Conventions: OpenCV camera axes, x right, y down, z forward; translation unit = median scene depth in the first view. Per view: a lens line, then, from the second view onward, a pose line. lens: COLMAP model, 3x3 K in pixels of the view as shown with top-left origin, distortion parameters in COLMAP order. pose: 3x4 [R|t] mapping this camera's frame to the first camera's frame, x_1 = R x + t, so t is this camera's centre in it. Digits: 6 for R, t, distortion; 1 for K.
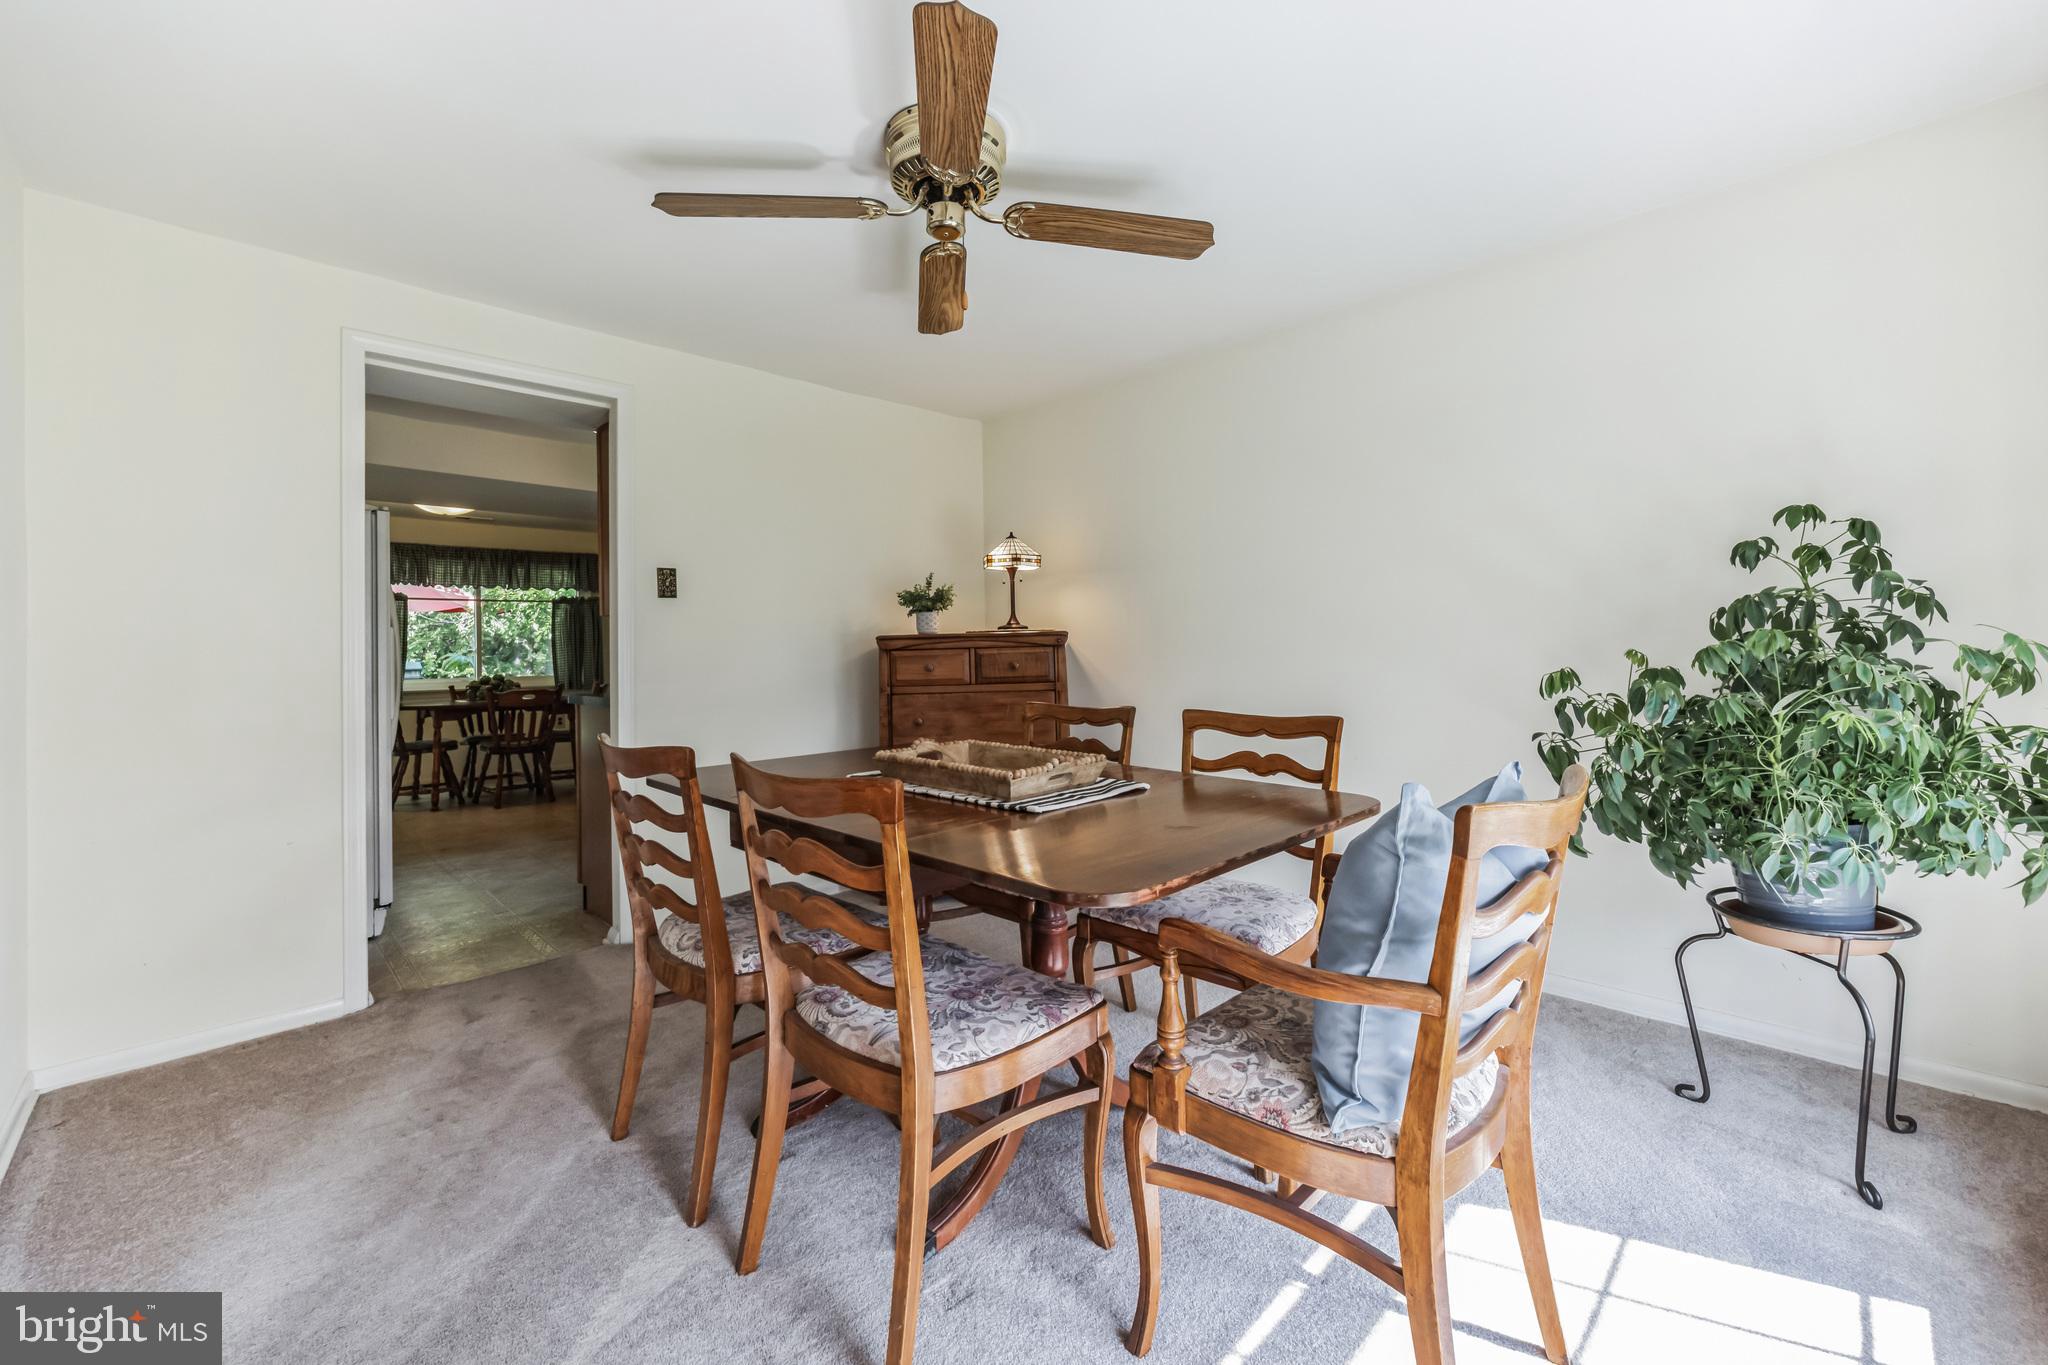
lens RADIAL K [[809.2, 0, 1021.0], [0, 809.2, 647.5], [0, 0, 1]] dist [0.000559, -0.000010]
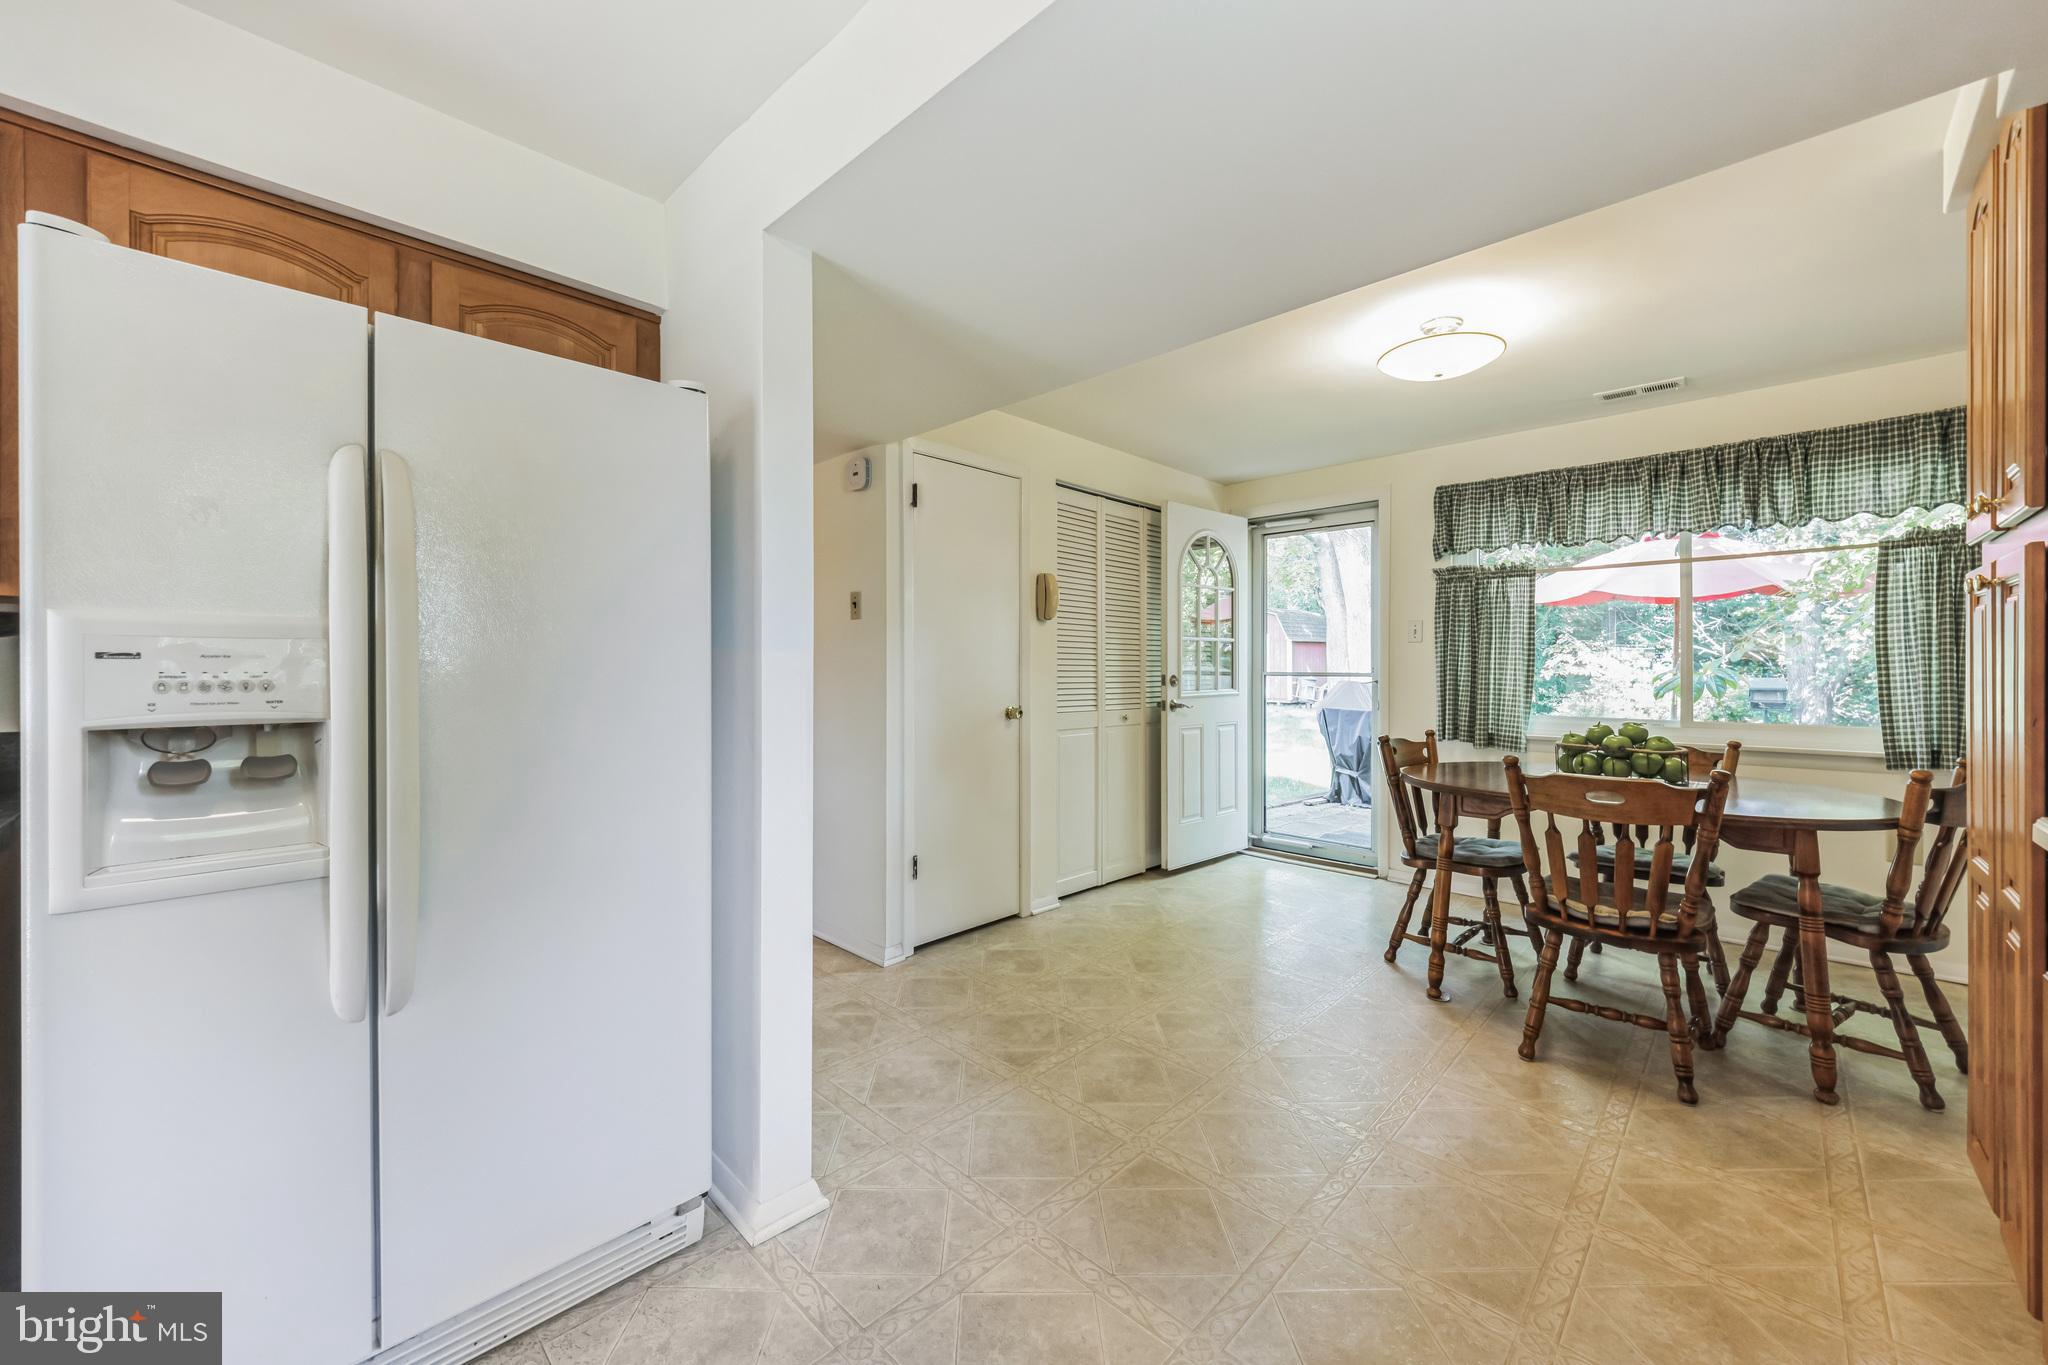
lens RADIAL K [[785.4, 0, 1025.1], [0, 785.4, 666.4], [0, 0, 1]] dist [-0.000911, 0.000019]
pose [[0.028598, 0.012450, -0.999513, -0.210476], [0.007925, 0.999888, 0.012682, -0.005125], [0.999560, -0.008284, 0.028496, 0.589261]]
